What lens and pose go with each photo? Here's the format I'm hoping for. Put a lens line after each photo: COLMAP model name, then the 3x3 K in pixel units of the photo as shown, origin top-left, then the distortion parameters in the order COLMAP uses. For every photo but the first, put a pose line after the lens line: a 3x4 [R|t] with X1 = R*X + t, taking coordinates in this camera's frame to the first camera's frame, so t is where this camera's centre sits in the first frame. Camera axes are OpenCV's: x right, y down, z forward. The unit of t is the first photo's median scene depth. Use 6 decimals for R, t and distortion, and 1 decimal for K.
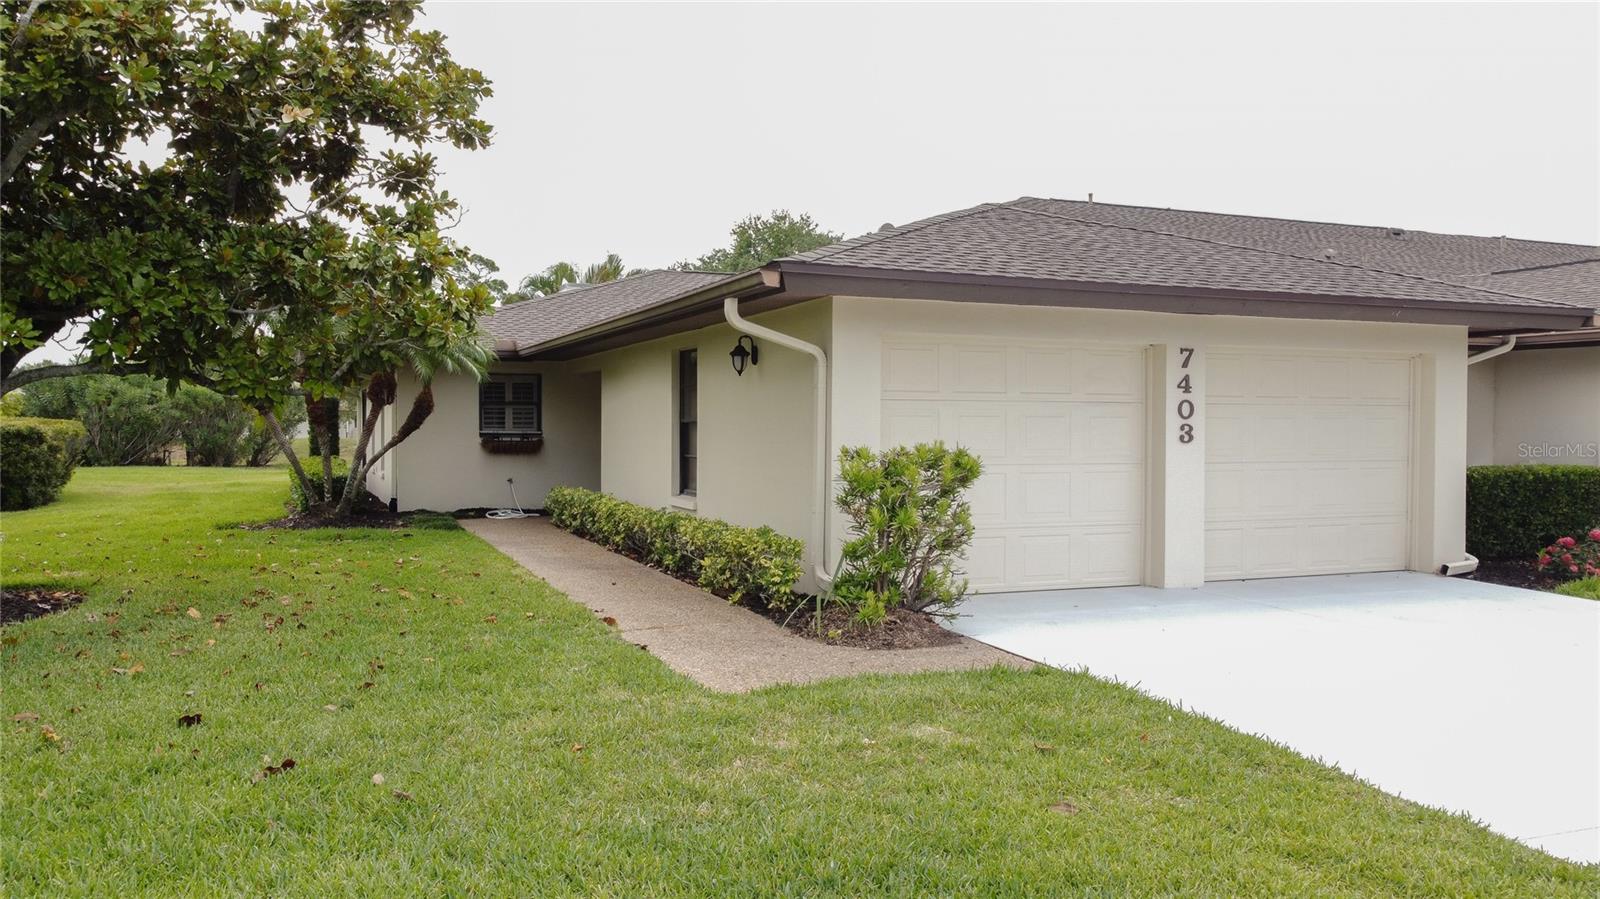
lens RADIAL K [[1240.8, 0, 796.3], [0, 1240.8, 455.9], [0, 0, 1]] dist [-0.001740, -0.003574]
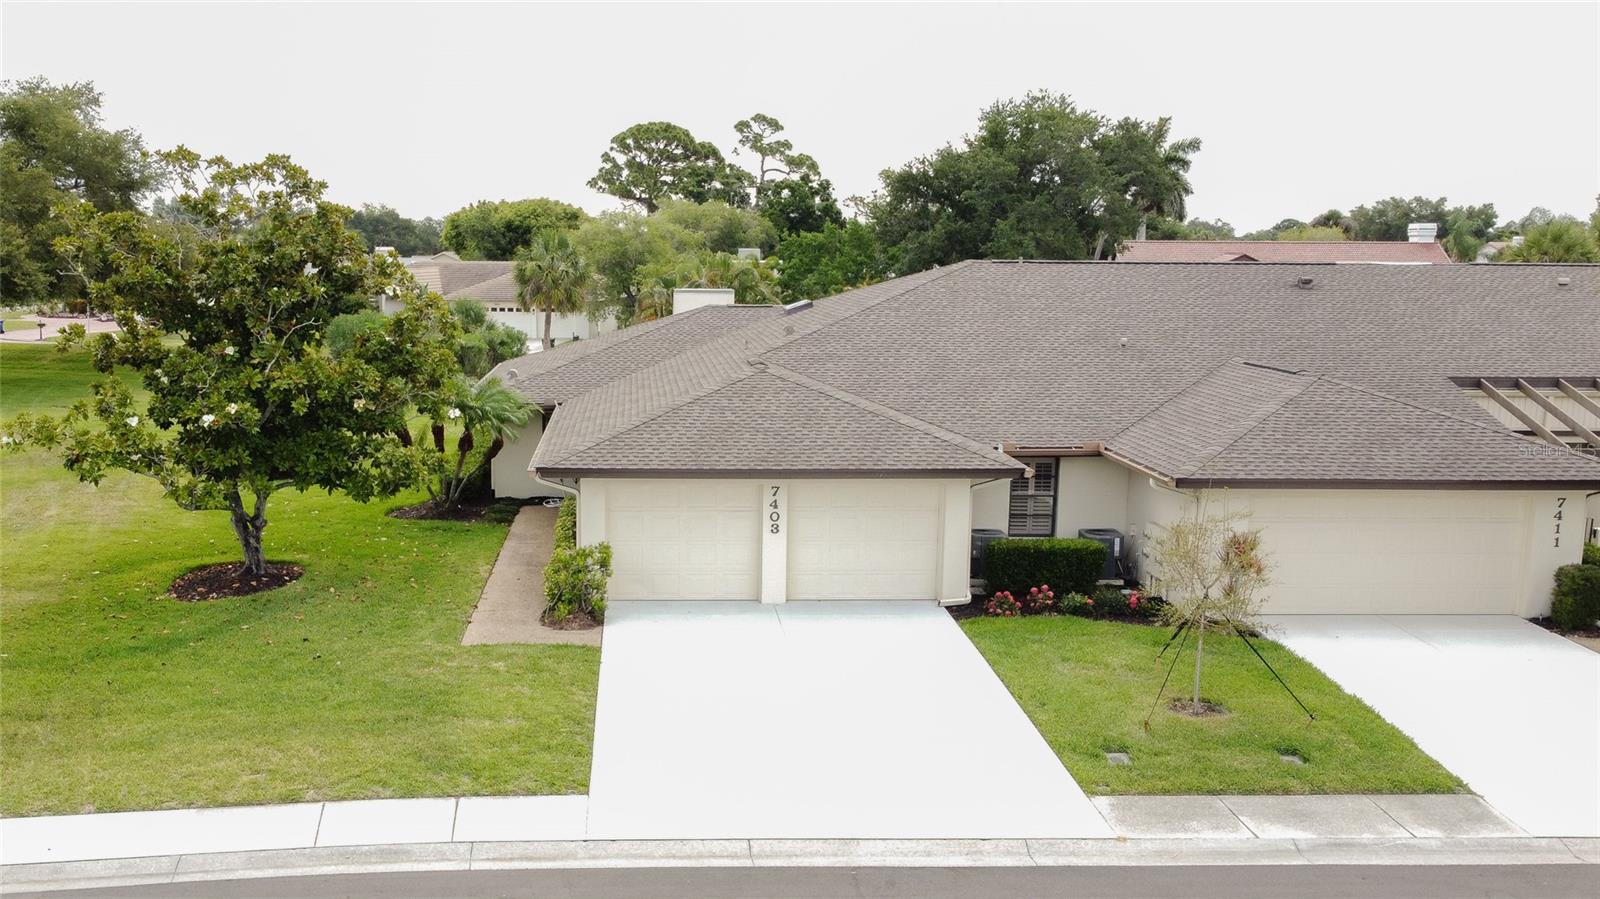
lens RADIAL K [[1471.8, 0, 669.3], [0, 1471.8, 520.7], [0, 0, 1]] dist [-0.000779, 0.000000]
pose [[0.935619, 0.065850, -0.346816, 0.989748], [-0.008968, 0.986565, 0.163124, -0.421521], [0.352898, -0.149512, 0.923639, -1.263518]]
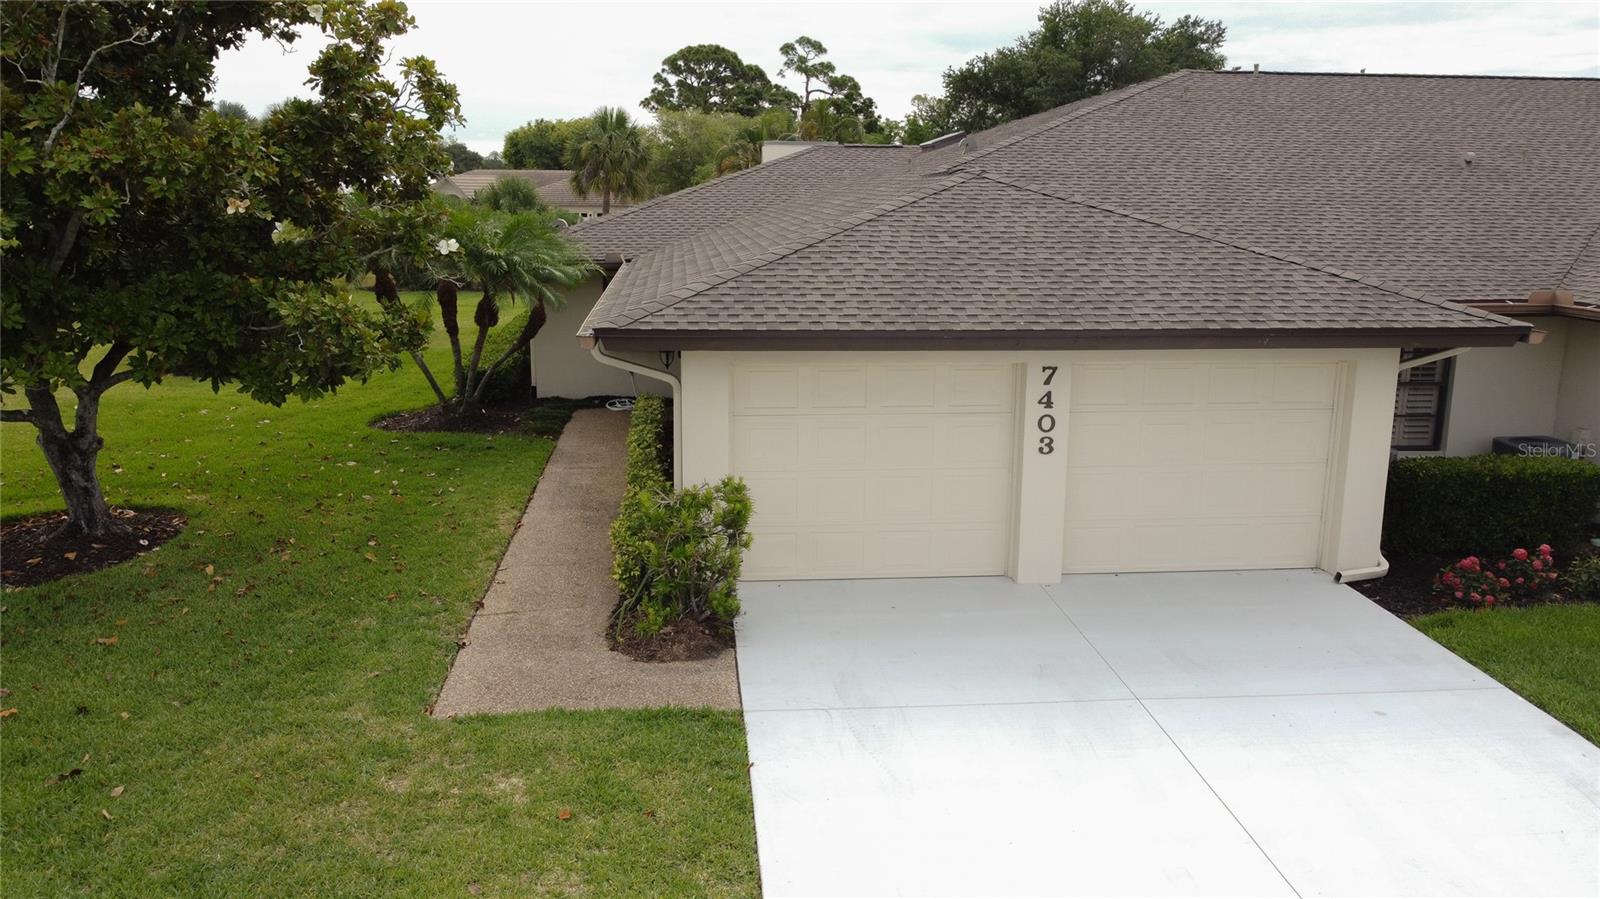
lens RADIAL K [[1240.8, 0, 799.6], [0, 1240.8, 453.9], [0, 0, 1]] dist [-0.001740, -0.003574]
pose [[0.958895, 0.062866, -0.276709, 0.412665], [-0.010265, 0.982197, 0.187574, -0.212388], [0.283575, -0.177023, 0.942469, -0.070253]]
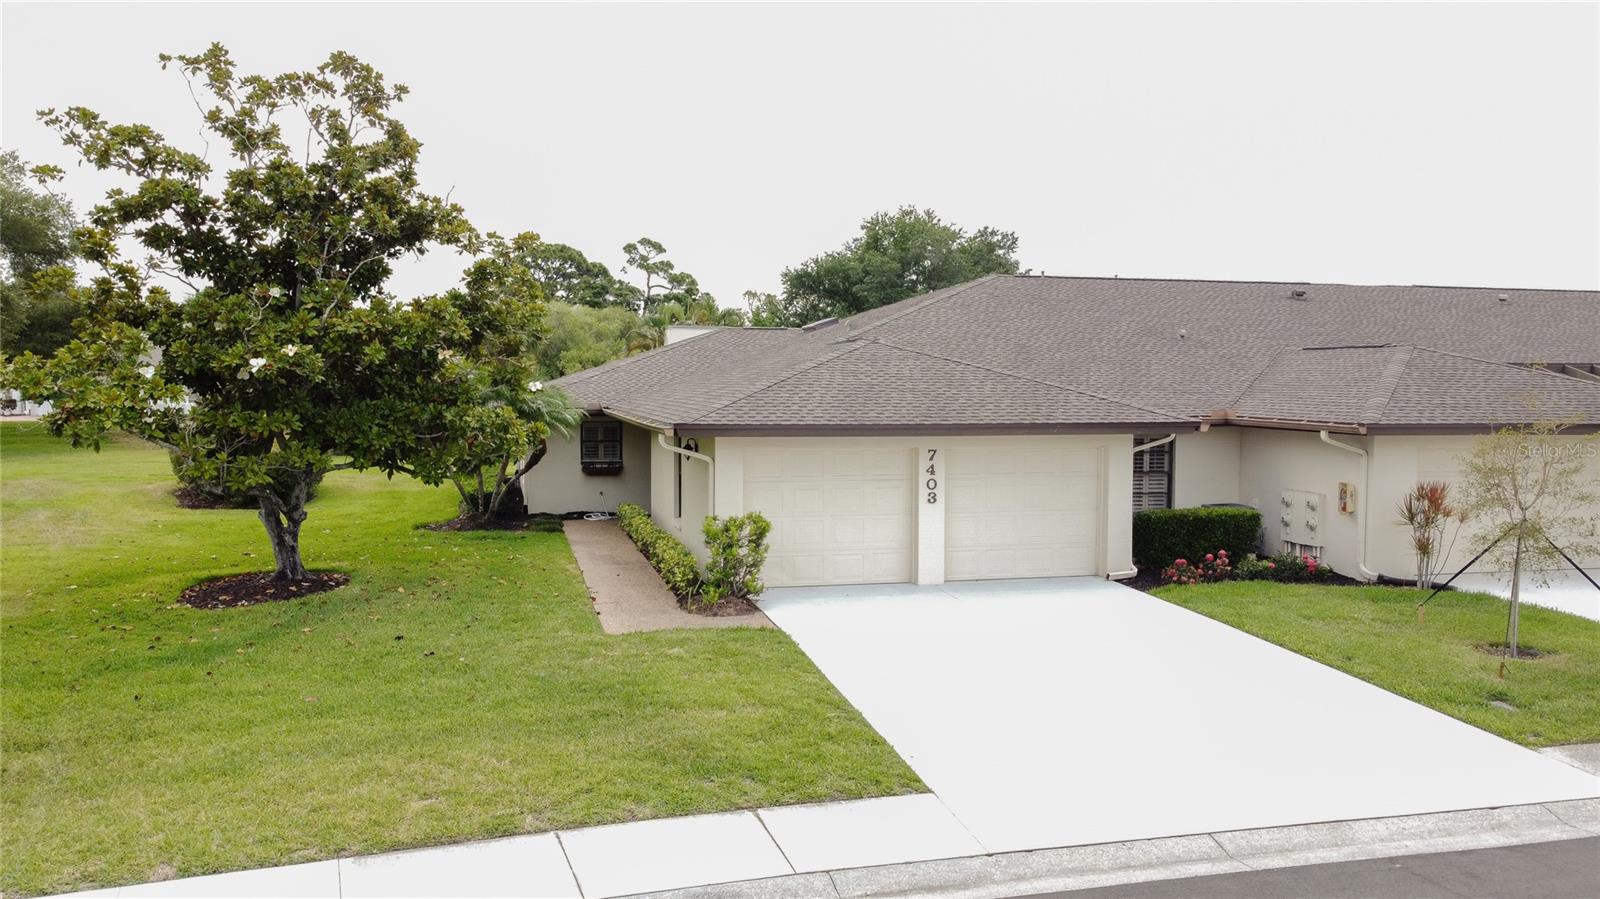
lens RADIAL K [[1240.8, 0, 797.8], [0, 1240.8, 458.5], [0, 0, 1]] dist [-0.001740, -0.003574]
pose [[0.989504, 0.009065, -0.144224, 0.384644], [-0.003178, 0.999154, 0.040992, -0.147526], [0.144473, -0.040103, 0.988696, -0.778606]]
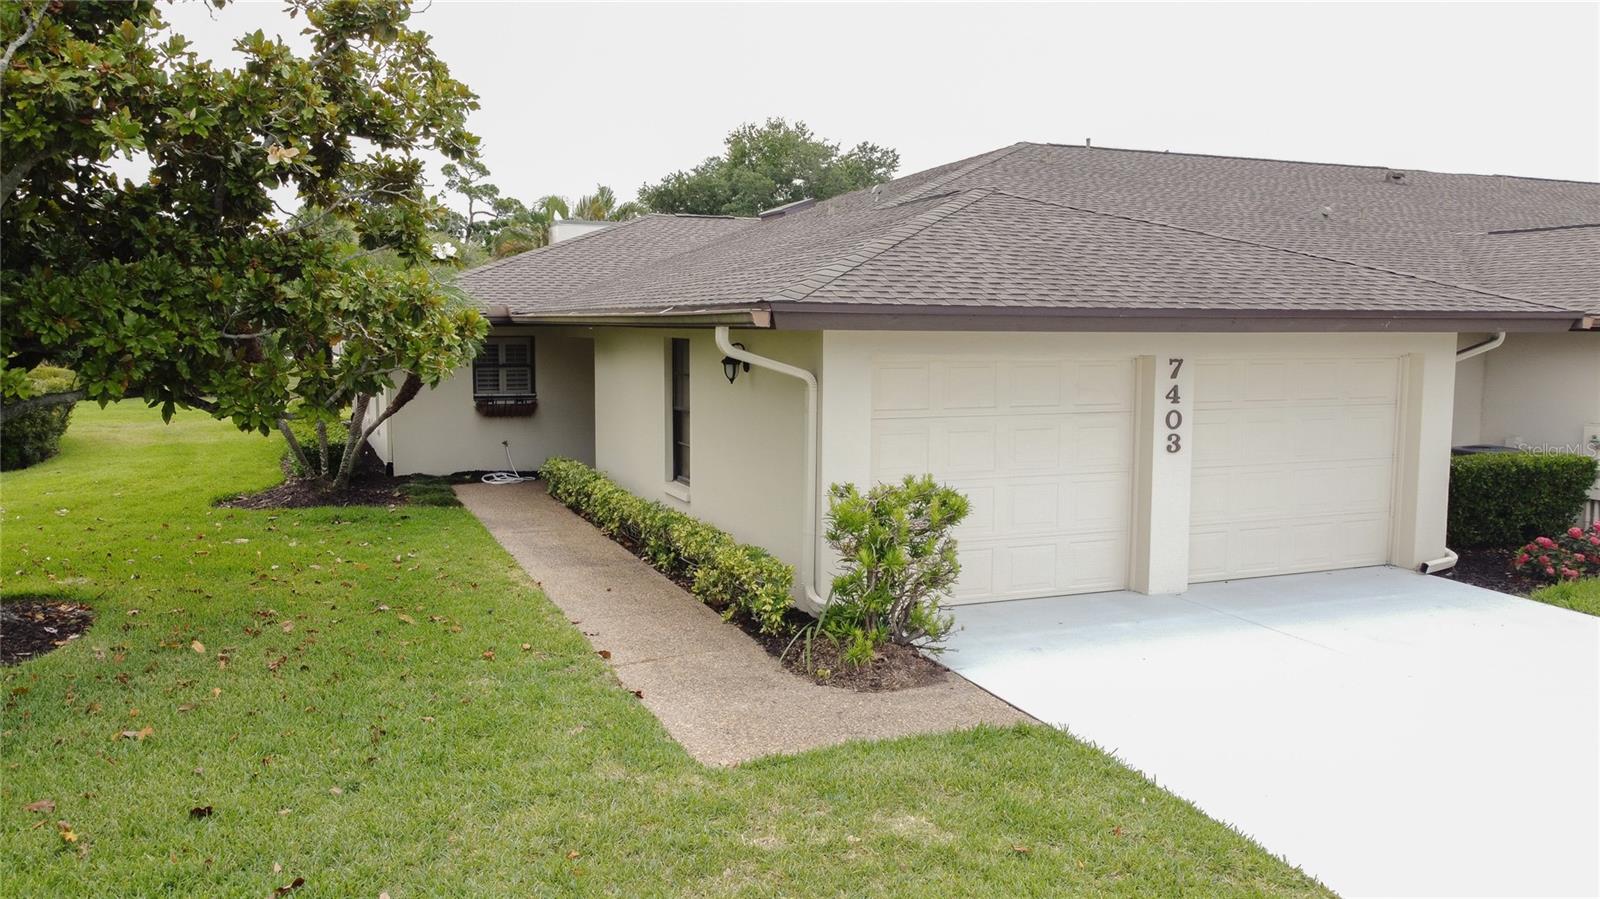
lens RADIAL K [[1240.8, 0, 796.5], [0, 1240.8, 454.2], [0, 0, 1]] dist [-0.001740, -0.003574]
pose [[0.999994, -0.000239, 0.003510, 0.003610], [-0.000047, 0.996693, 0.081260, -0.092680], [-0.003518, -0.081260, 0.996687, -0.007310]]
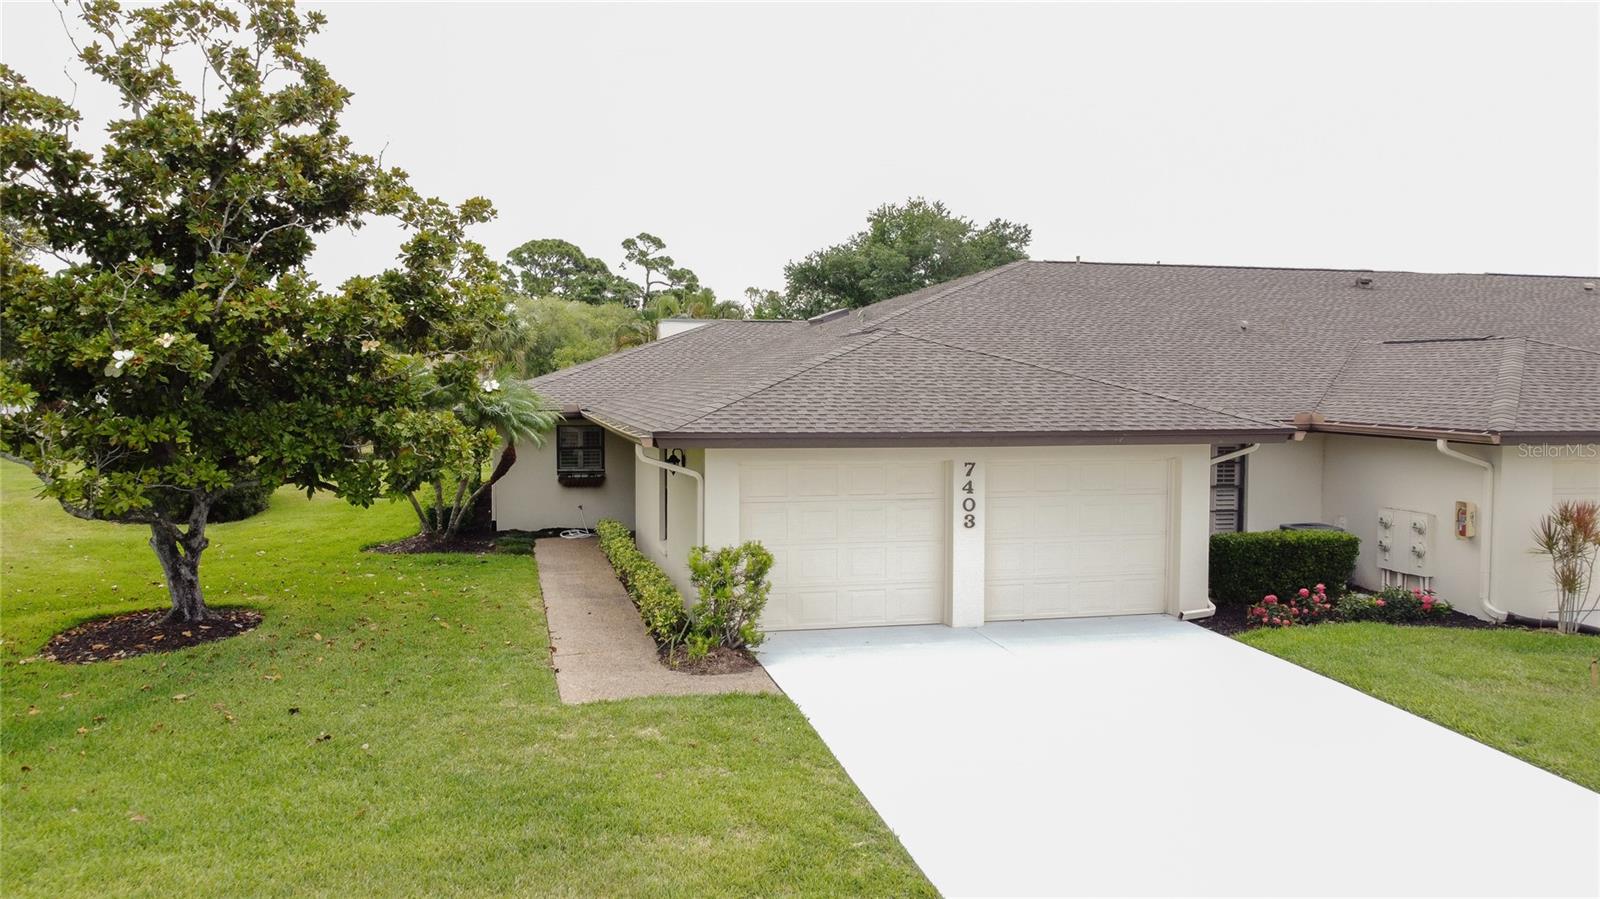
lens RADIAL K [[1240.8, 0, 797.4], [0, 1240.8, 446.1], [0, 0, 1]] dist [-0.001740, -0.003574]
pose [[0.989167, 0.007959, -0.146577, 0.331789], [-0.003259, 0.999474, 0.032275, -0.153958], [0.146757, -0.031448, 0.988673, -0.464732]]
